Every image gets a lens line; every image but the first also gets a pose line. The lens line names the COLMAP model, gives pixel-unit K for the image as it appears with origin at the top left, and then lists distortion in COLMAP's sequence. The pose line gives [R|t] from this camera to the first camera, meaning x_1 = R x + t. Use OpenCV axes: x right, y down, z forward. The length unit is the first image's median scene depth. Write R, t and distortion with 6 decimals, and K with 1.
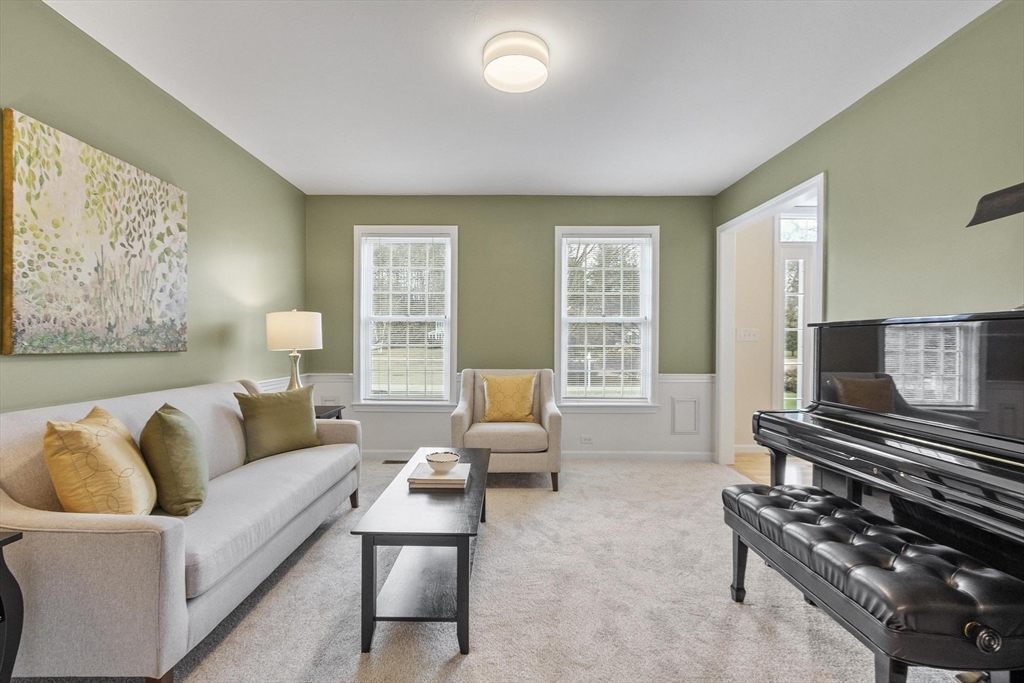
lens RADIAL K [[451.5, 0, 509.8], [0, 451.5, 344.6], [0, 0, 1]] dist [0.000305, -0.000006]
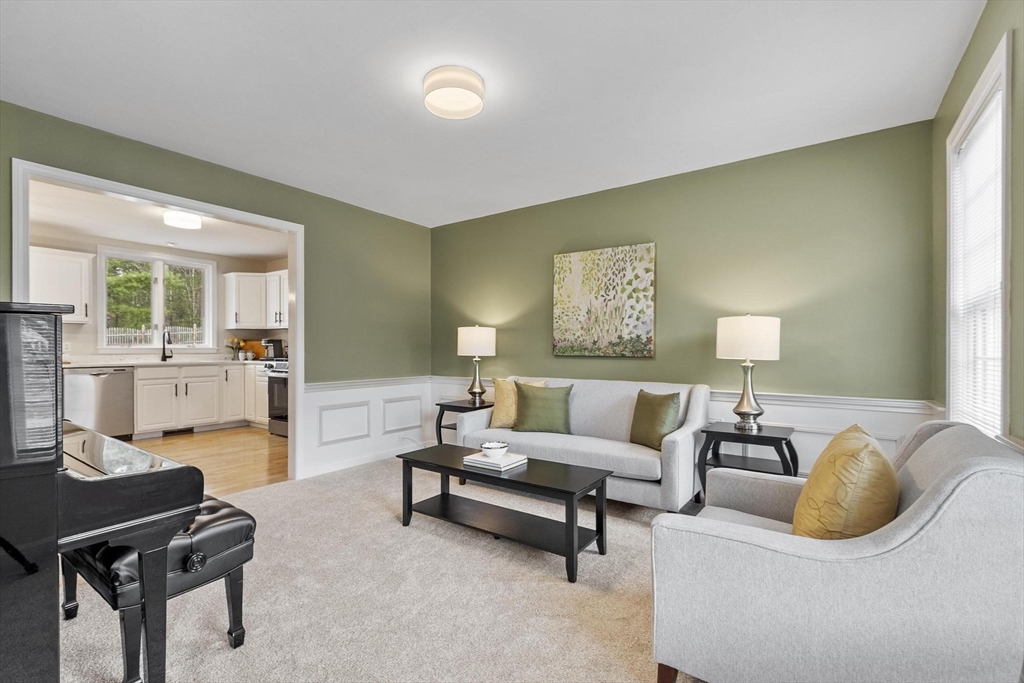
lens RADIAL K [[451.5, 0, 512.5], [0, 451.5, 345.8], [0, 0, 1]] dist [0.000305, -0.000006]
pose [[-0.573631, -0.008600, -0.819068, 0.766783], [-0.007479, 0.999958, -0.005262, -0.010913], [0.819079, 0.003107, -0.573672, 1.653065]]
